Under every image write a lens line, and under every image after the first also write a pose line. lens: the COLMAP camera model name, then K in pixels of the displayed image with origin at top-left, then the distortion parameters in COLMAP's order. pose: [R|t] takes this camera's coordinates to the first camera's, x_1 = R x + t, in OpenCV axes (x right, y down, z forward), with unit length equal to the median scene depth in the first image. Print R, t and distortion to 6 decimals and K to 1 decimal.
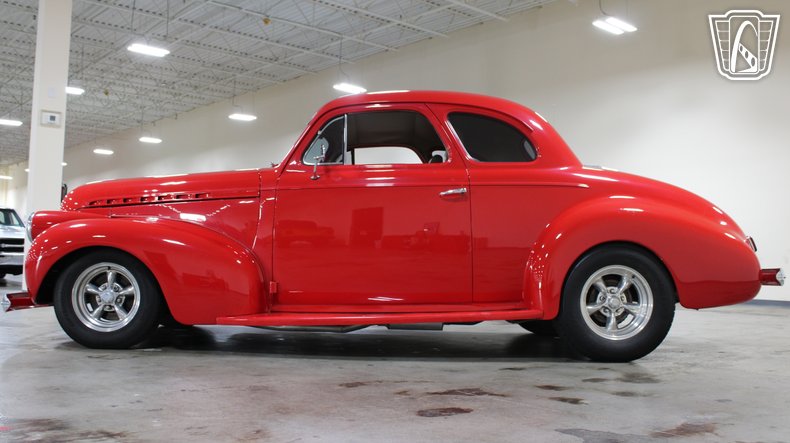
lens RADIAL K [[783.4, 0, 381.3], [0, 783.4, 244.3], [0, 0, 1]] dist [-0.167299, 0.224910]
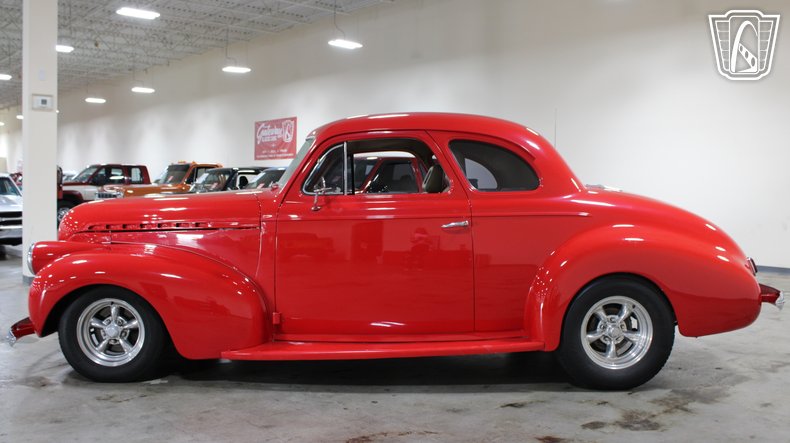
lens RADIAL K [[783.4, 0, 381.3], [0, 783.4, 244.3], [0, 0, 1]] dist [-0.167299, 0.224910]
pose [[0.999909, -0.013034, 0.003582, -0.005517], [0.012601, 0.994703, 0.102020, -0.142283], [-0.004892, -0.101966, 0.994776, 0.007921]]
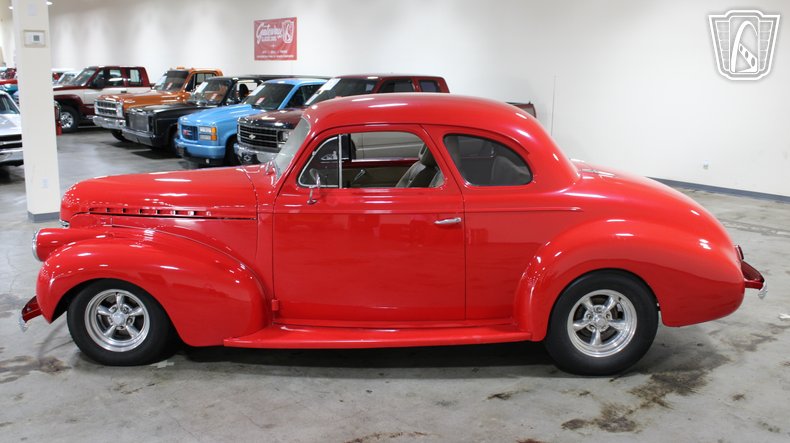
lens RADIAL K [[783.4, 0, 381.3], [0, 783.4, 244.3], [0, 0, 1]] dist [-0.167299, 0.224910]
pose [[0.999919, -0.011919, -0.004442, 0.009476], [0.012675, 0.963089, 0.268885, -0.306429], [0.001073, -0.268919, 0.963162, 0.013164]]
